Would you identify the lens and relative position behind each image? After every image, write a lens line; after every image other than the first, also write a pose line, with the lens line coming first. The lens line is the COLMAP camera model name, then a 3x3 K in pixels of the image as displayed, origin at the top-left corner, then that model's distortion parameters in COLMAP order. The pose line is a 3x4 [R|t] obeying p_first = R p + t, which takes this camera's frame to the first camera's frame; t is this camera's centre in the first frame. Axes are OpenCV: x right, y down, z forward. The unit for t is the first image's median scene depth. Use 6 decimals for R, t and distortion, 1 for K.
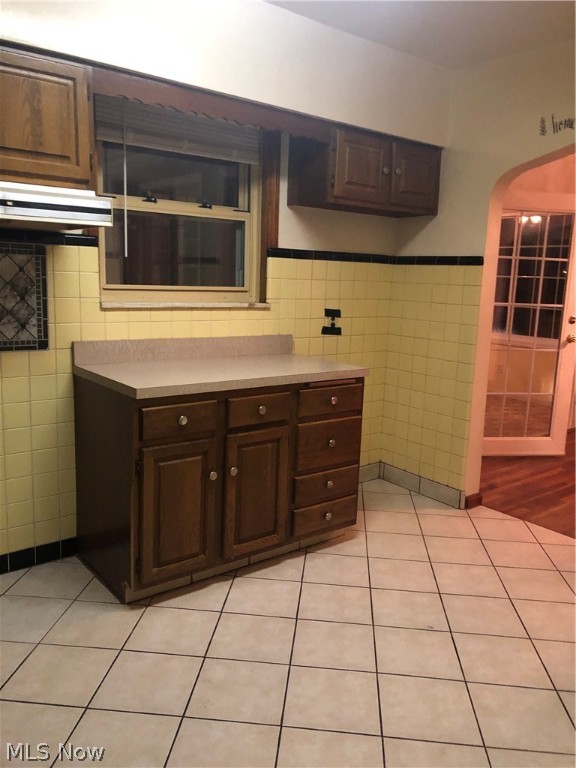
lens RADIAL K [[625.2, 0, 288.7], [0, 625.2, 384.0], [0, 0, 1]] dist [0.008228, 0.002852]
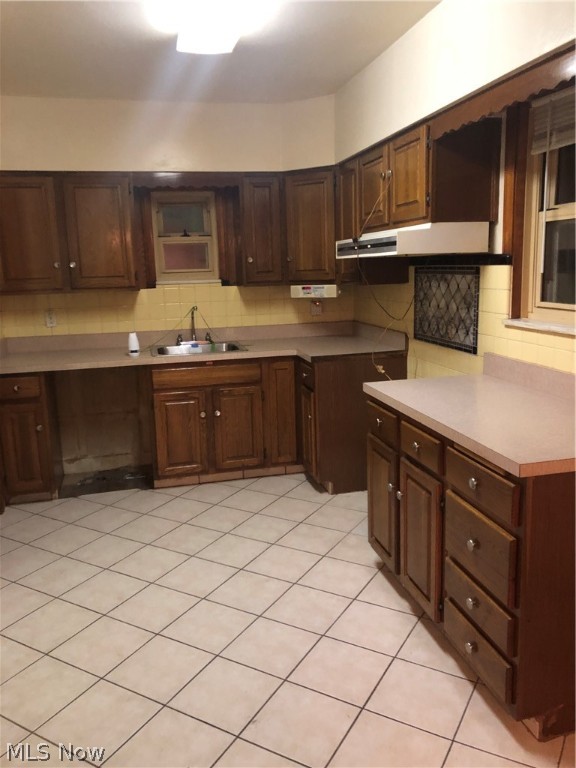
lens RADIAL K [[625.2, 0, 289.2], [0, 625.2, 383.6], [0, 0, 1]] dist [0.008228, 0.002852]
pose [[-0.431207, 0.147928, -0.890044, 0.827059], [-0.143497, 0.962668, 0.229520, -0.226619], [0.890769, 0.226689, -0.393882, 1.186285]]
